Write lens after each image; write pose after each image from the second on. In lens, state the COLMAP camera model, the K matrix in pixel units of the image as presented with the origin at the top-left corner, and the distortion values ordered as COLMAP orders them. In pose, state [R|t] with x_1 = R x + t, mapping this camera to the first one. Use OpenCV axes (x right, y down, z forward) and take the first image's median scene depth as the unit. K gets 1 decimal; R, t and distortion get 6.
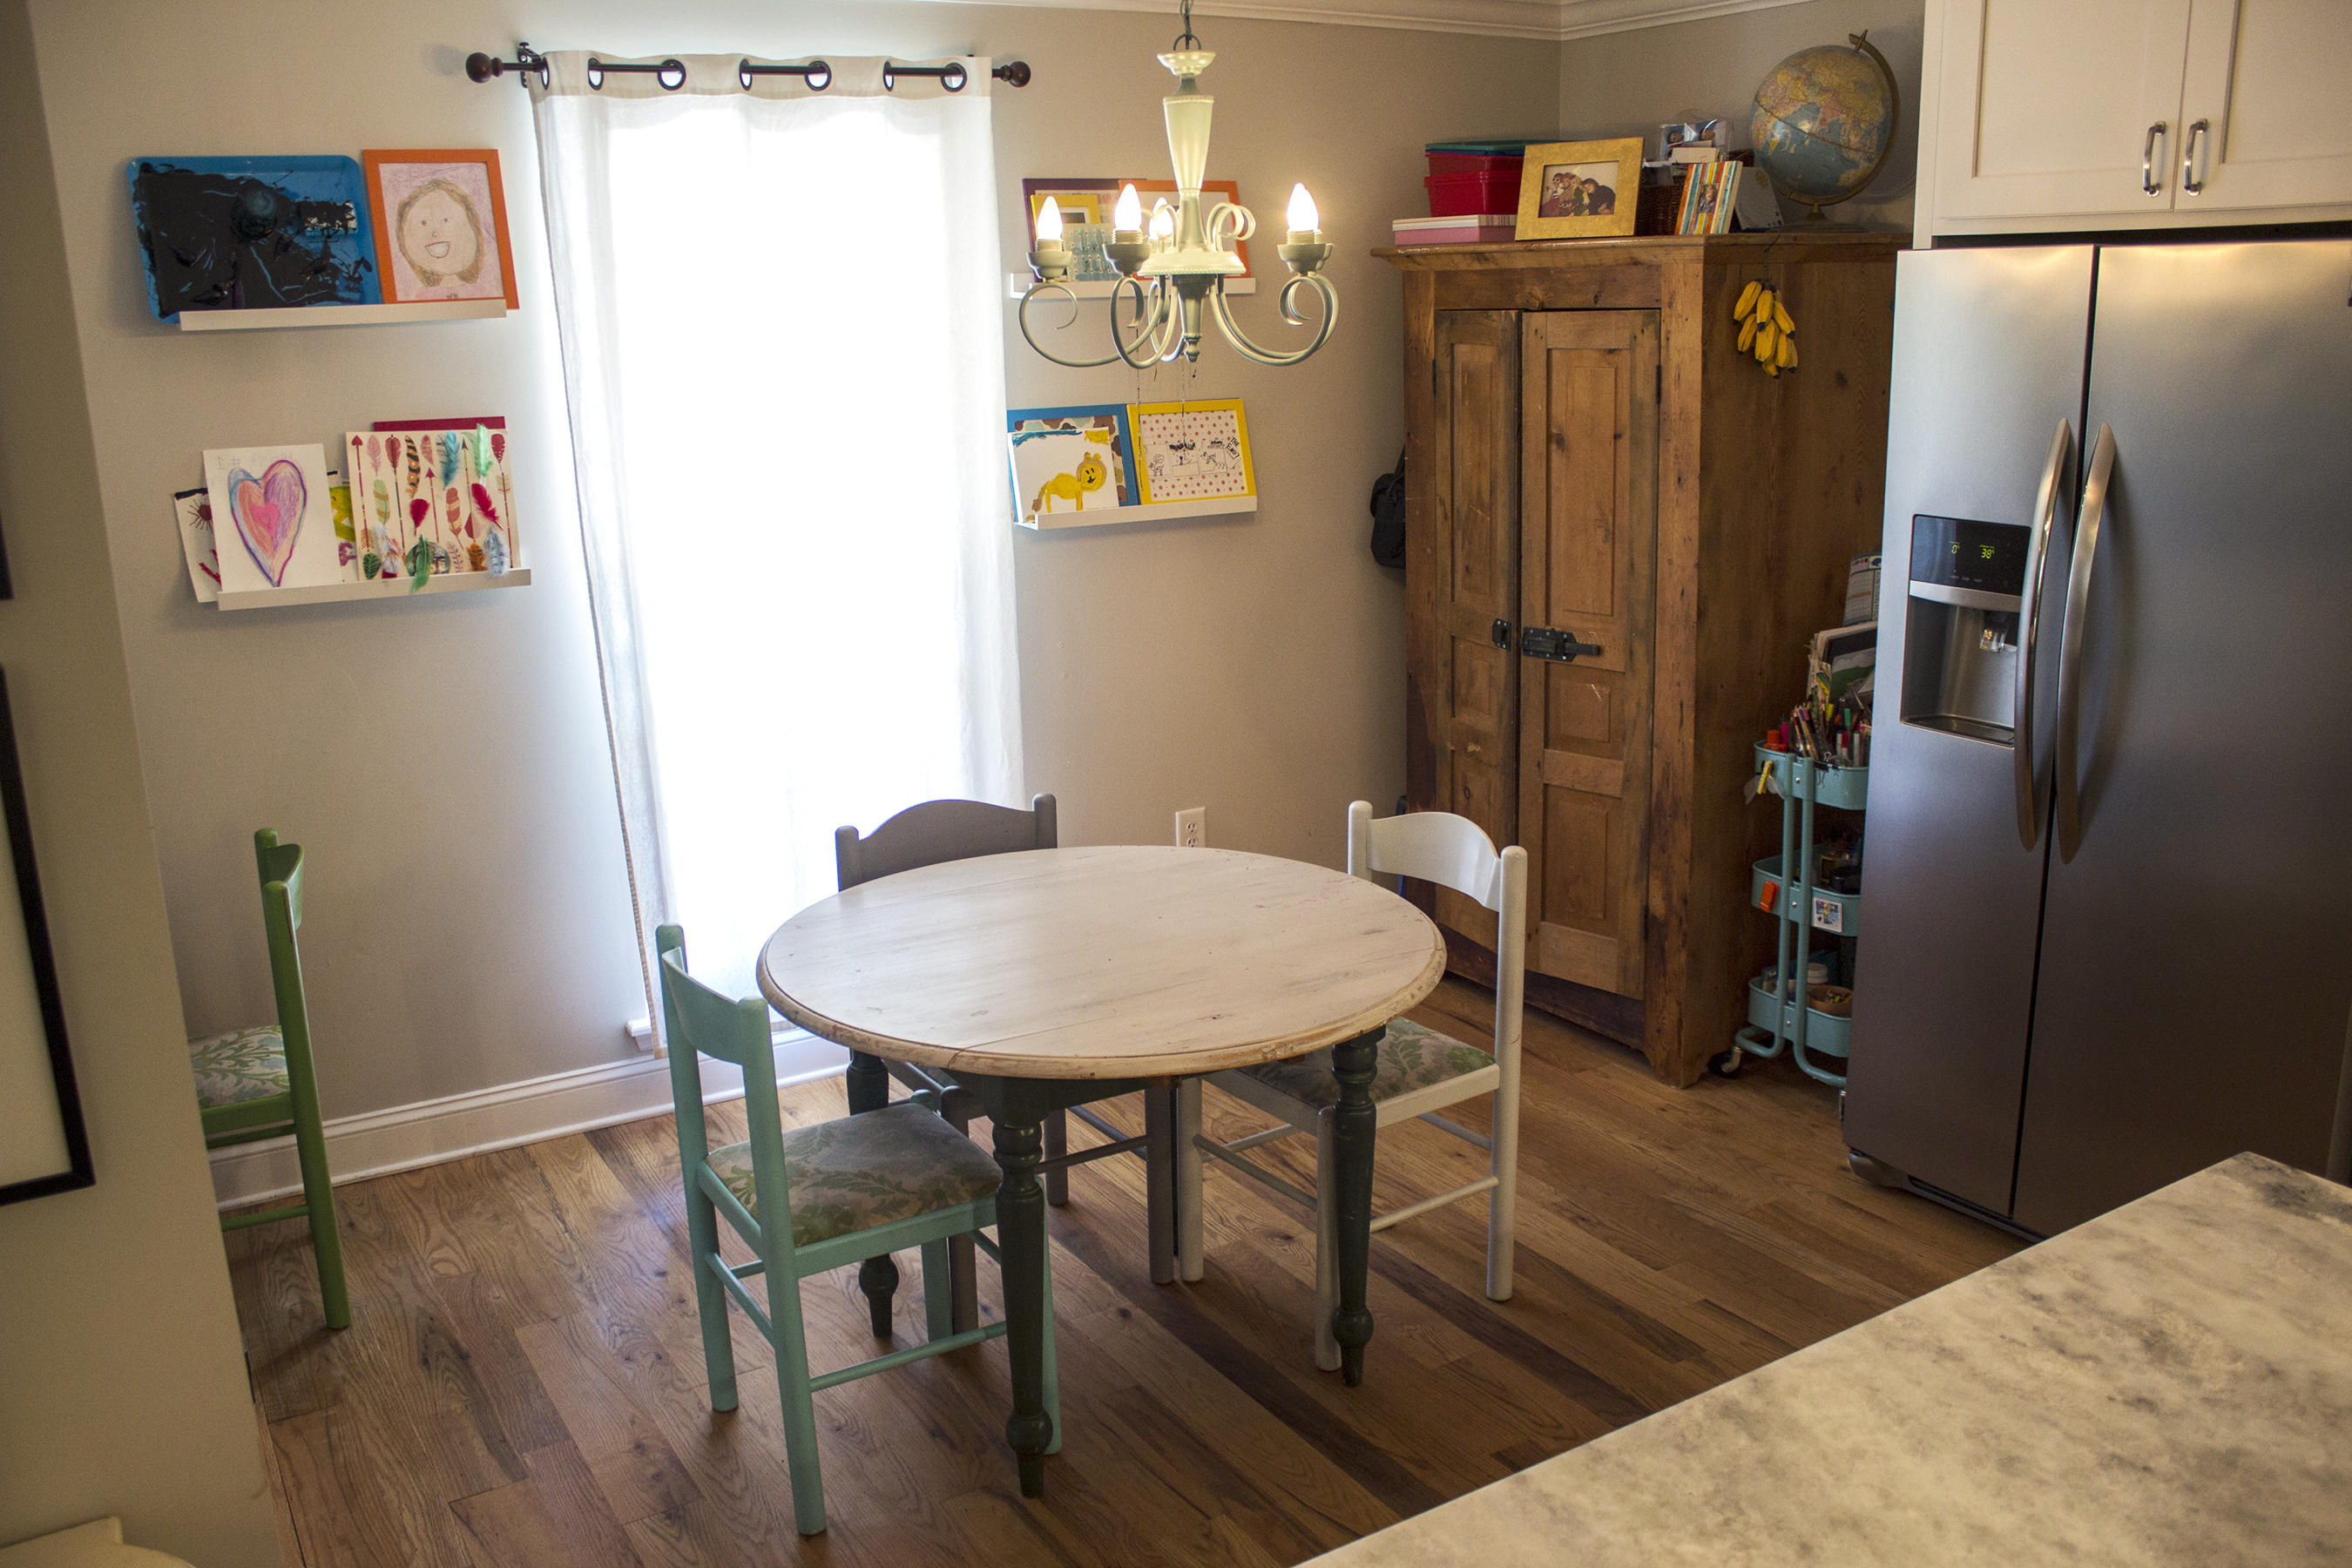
lens RADIAL K [[1943.3, 0, 1137.7], [0, 1943.3, 788.7], [0, 0, 1]] dist [-0.169199, 0.144862]
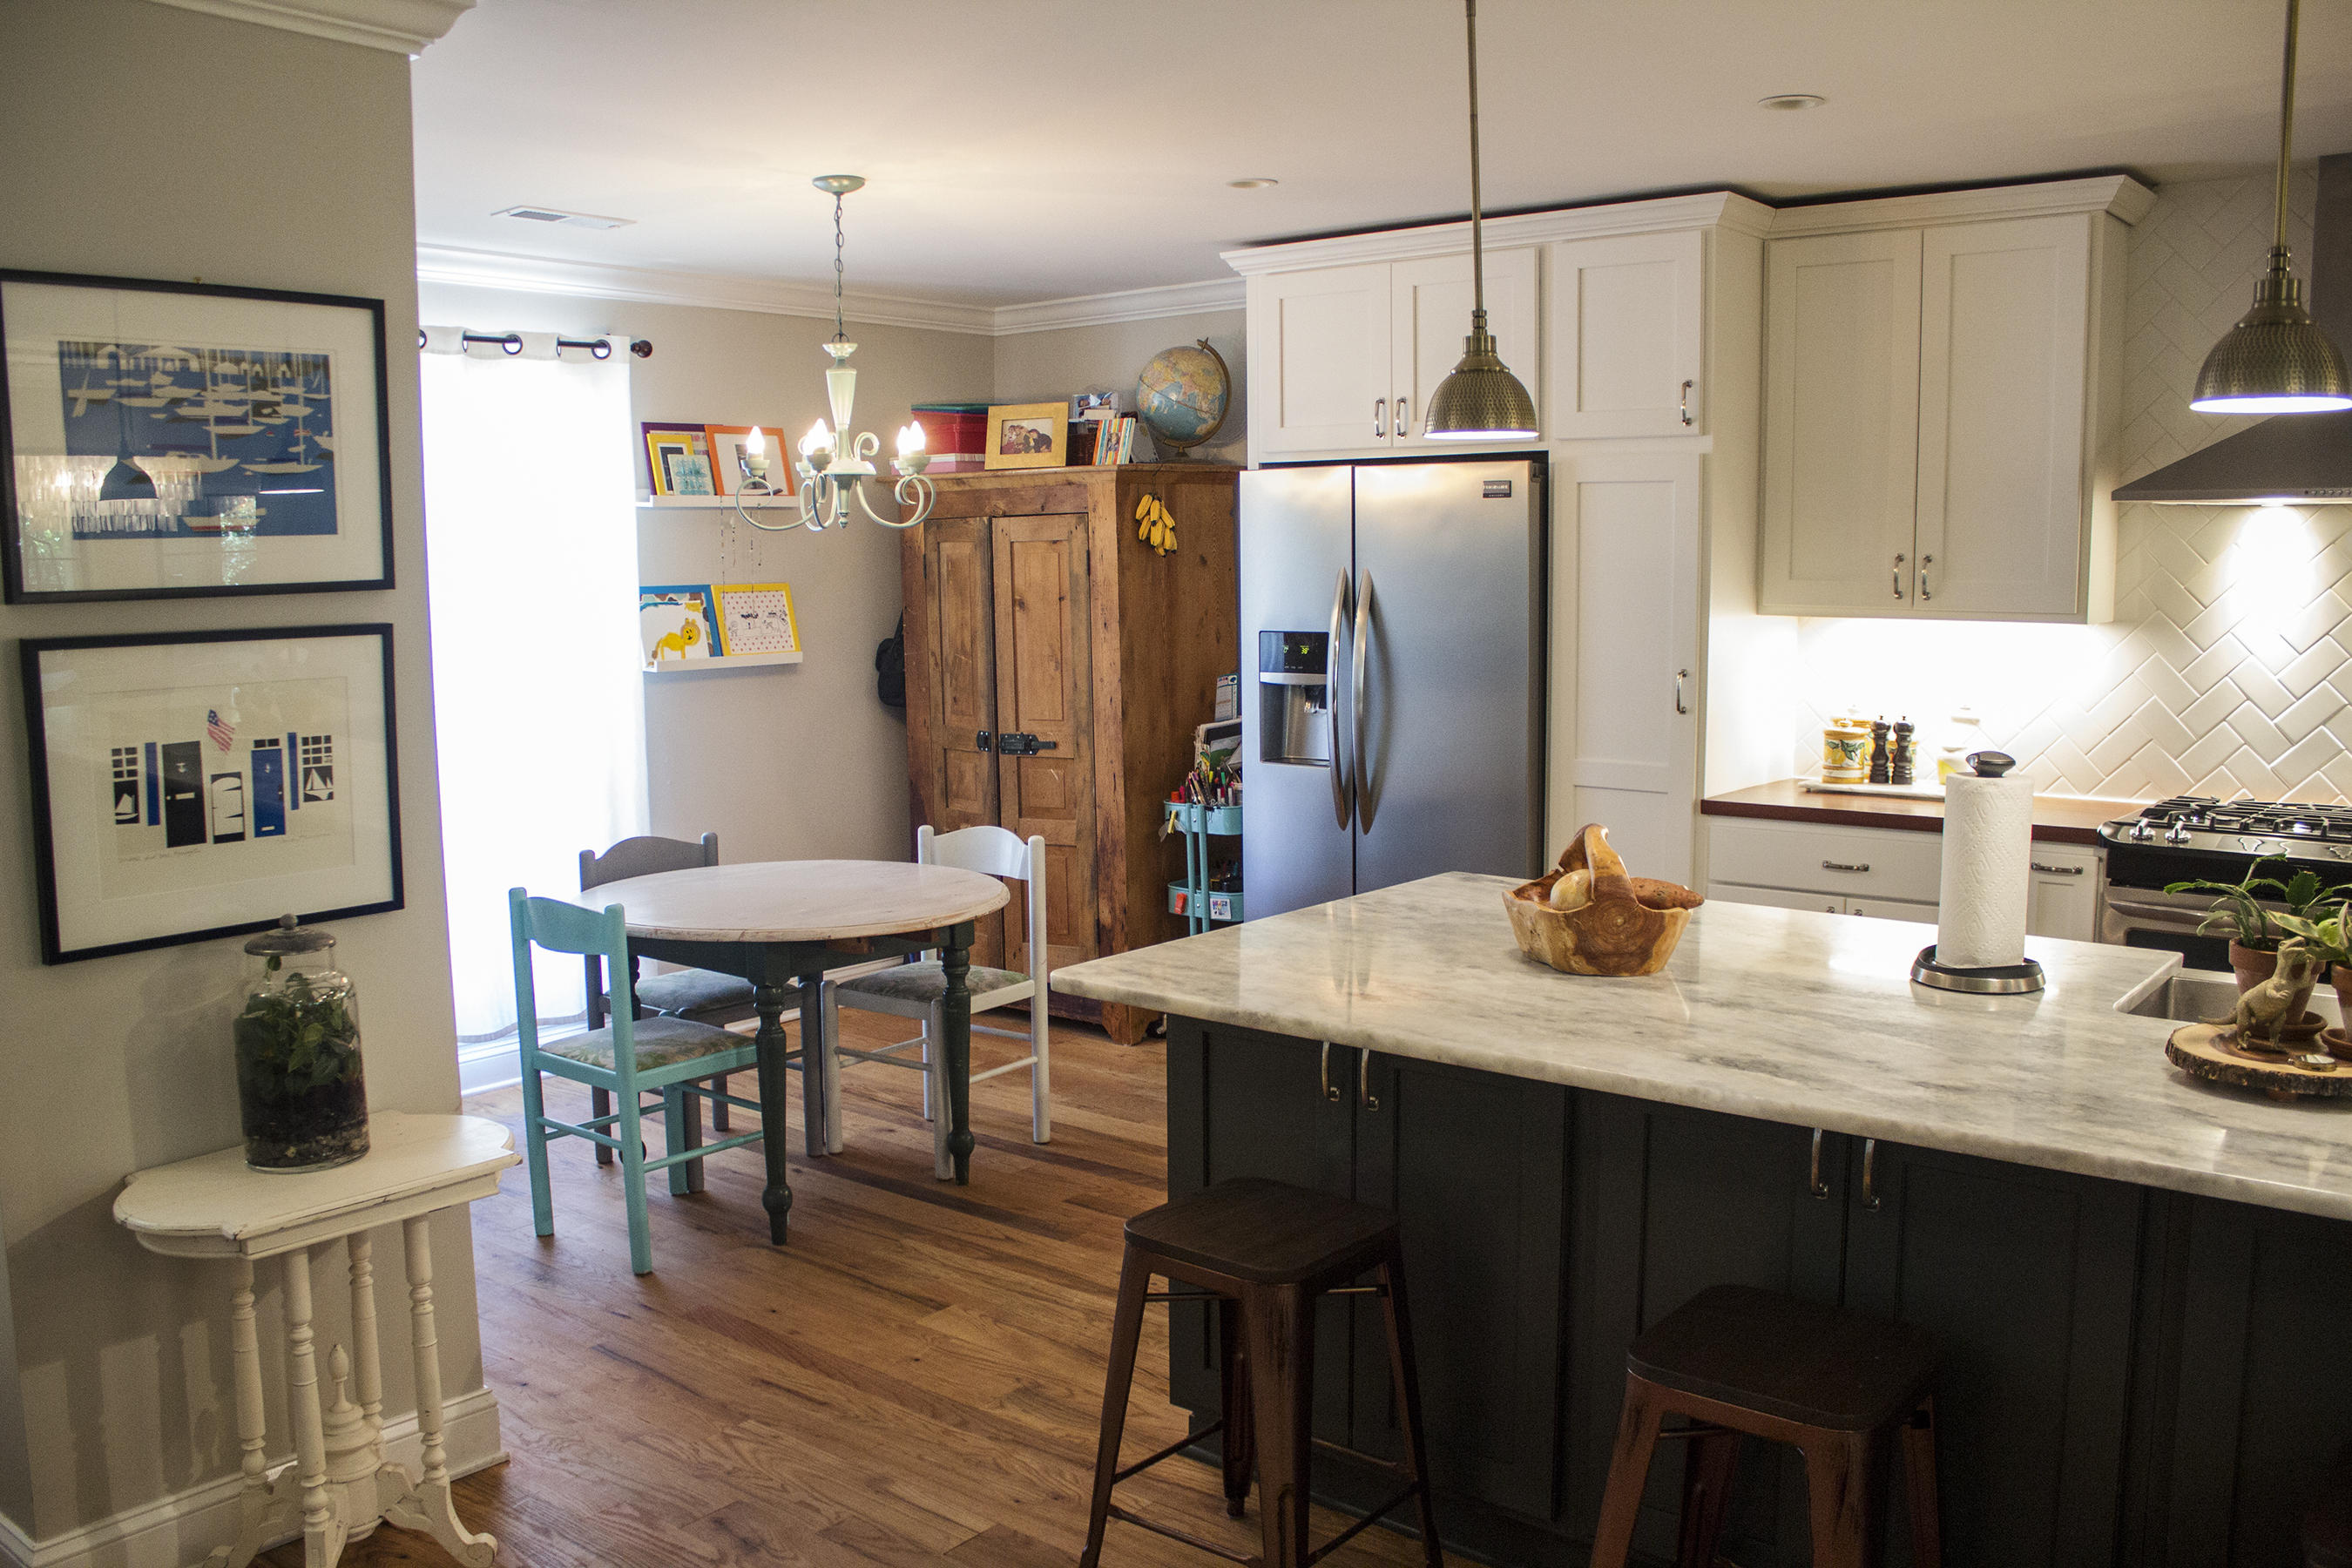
lens RADIAL K [[1943.3, 0, 1137.7], [0, 1943.3, 788.7], [0, 0, 1]] dist [-0.169199, 0.144862]
pose [[0.942136, -0.027450, 0.334105, -0.204072], [0.072367, 0.989796, -0.122745, 0.153518], [-0.327326, 0.139821, 0.934509, -0.413253]]
